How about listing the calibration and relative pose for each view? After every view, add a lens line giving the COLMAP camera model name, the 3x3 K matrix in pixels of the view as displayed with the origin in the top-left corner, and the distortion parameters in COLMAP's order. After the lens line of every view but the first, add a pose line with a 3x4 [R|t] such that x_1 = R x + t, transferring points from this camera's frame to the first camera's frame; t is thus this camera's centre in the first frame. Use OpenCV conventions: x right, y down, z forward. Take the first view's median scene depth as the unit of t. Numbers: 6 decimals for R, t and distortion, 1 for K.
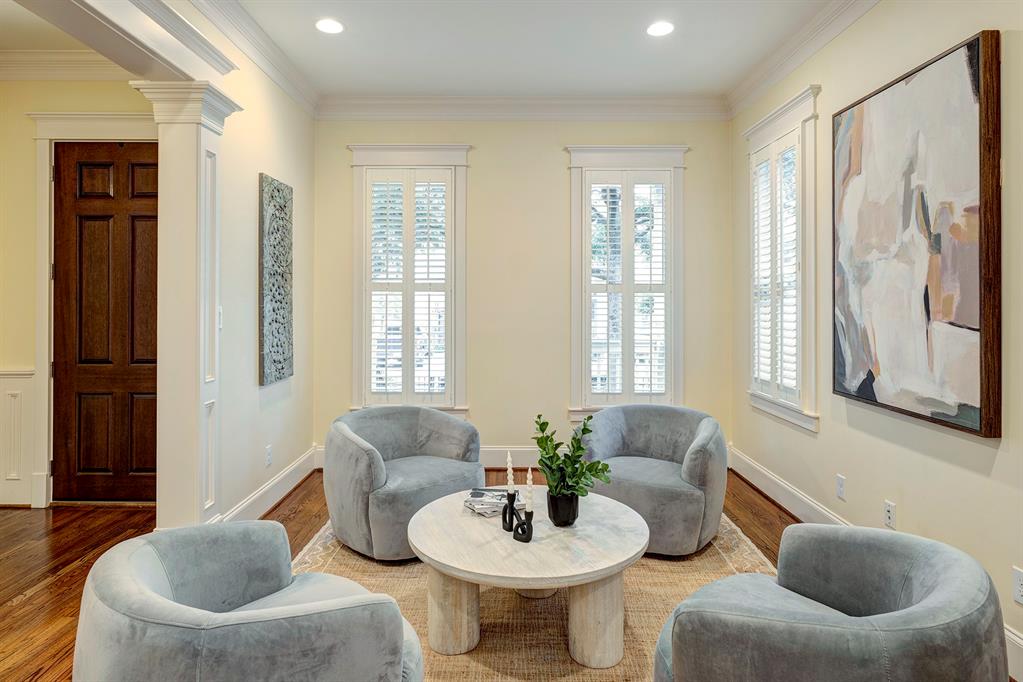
lens RADIAL K [[599.1, 0, 504.5], [0, 599.1, 299.3], [0, 0, 1]] dist [0.002156, 0.000185]
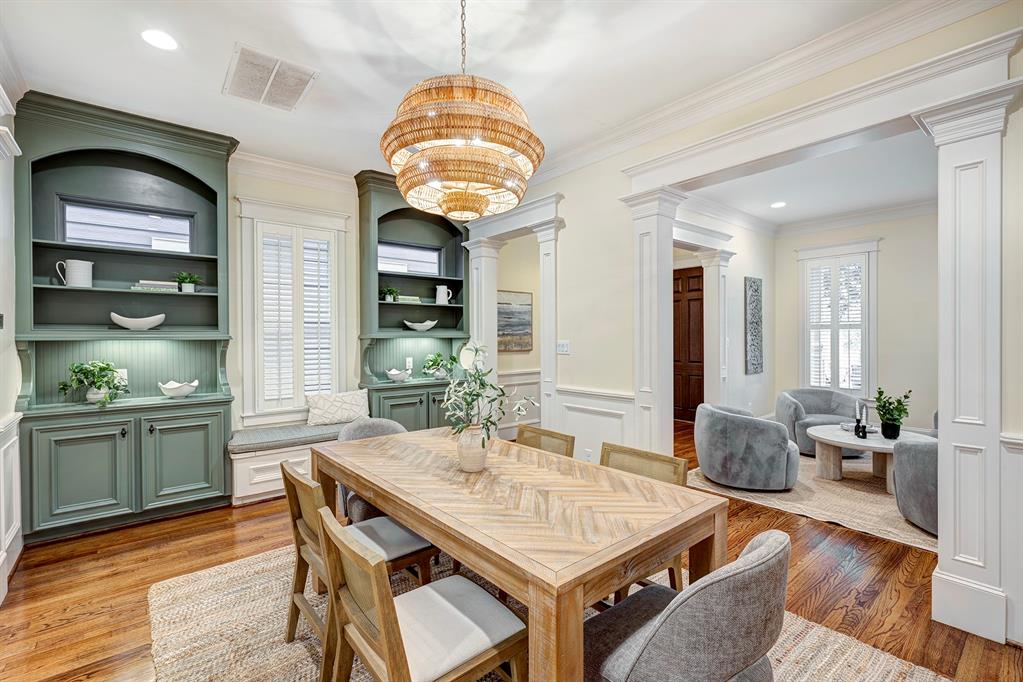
lens RADIAL K [[466.6, 0, 507.7], [0, 466.6, 340.1], [0, 0, 1]] dist [-0.002969, -0.000220]
pose [[0.646084, -0.000806, -0.763266, 0.315930], [0.010826, 0.999909, 0.008107, -0.003118], [0.763189, -0.013501, 0.646034, -0.727543]]
